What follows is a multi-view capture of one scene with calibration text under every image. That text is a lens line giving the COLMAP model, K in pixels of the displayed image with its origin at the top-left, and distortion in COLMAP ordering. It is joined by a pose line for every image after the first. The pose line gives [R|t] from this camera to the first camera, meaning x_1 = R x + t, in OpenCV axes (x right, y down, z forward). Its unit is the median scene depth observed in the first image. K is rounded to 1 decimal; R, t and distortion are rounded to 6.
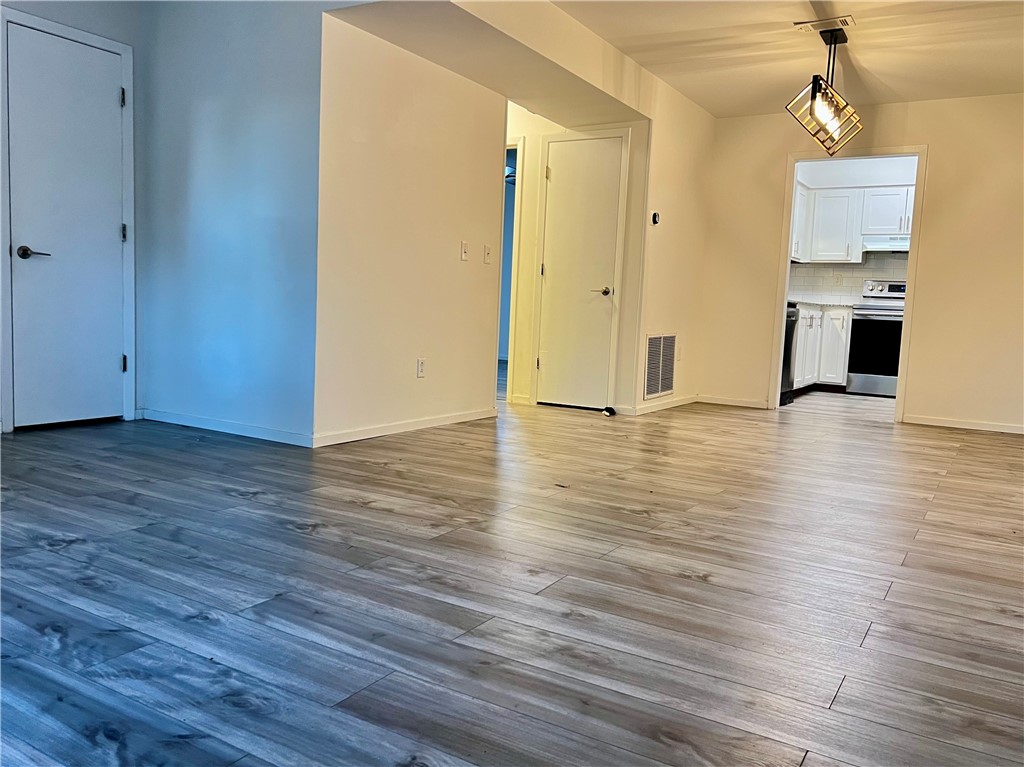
lens RADIAL K [[790.3, 0, 512.9], [0, 790.3, 376.4], [0, 0, 1]] dist [0.060927, -0.015503]
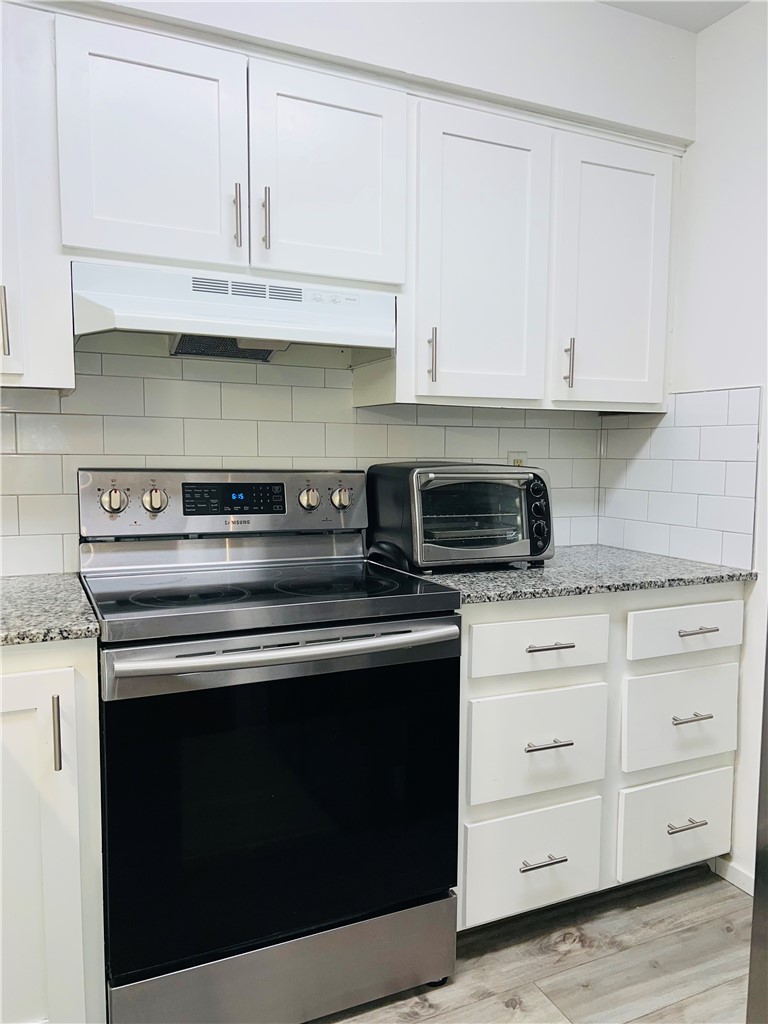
lens RADIAL K [[790.3, 0, 389.4], [0, 790.3, 512.9], [0, 0, 1]] dist [0.060927, -0.015503]
pose [[0.545966, -0.104562, 0.831257, 0.307926], [0.091062, 0.993709, 0.065188, -0.116830], [-0.832844, 0.040106, 0.552053, 0.825270]]
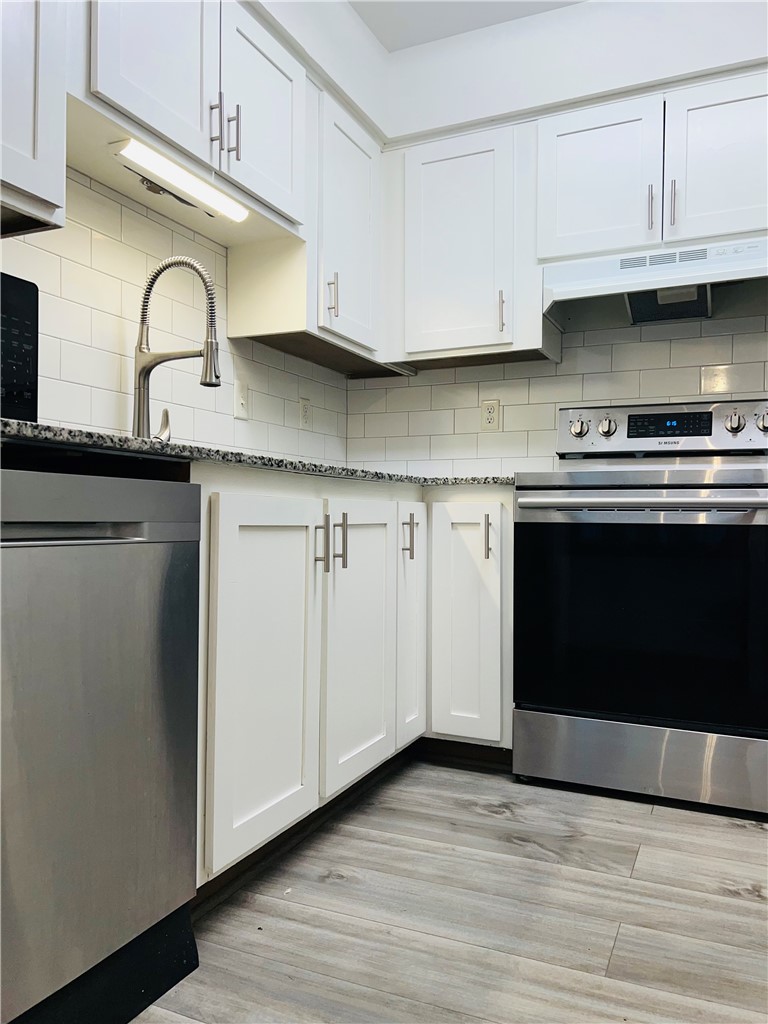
lens RADIAL K [[790.3, 0, 391.6], [0, 790.3, 512.2], [0, 0, 1]] dist [0.060927, -0.015503]
pose [[0.993743, -0.024236, 0.109028, 0.341093], [0.033865, 0.995602, -0.087347, -0.051083], [-0.106432, 0.090493, 0.990194, 0.701229]]
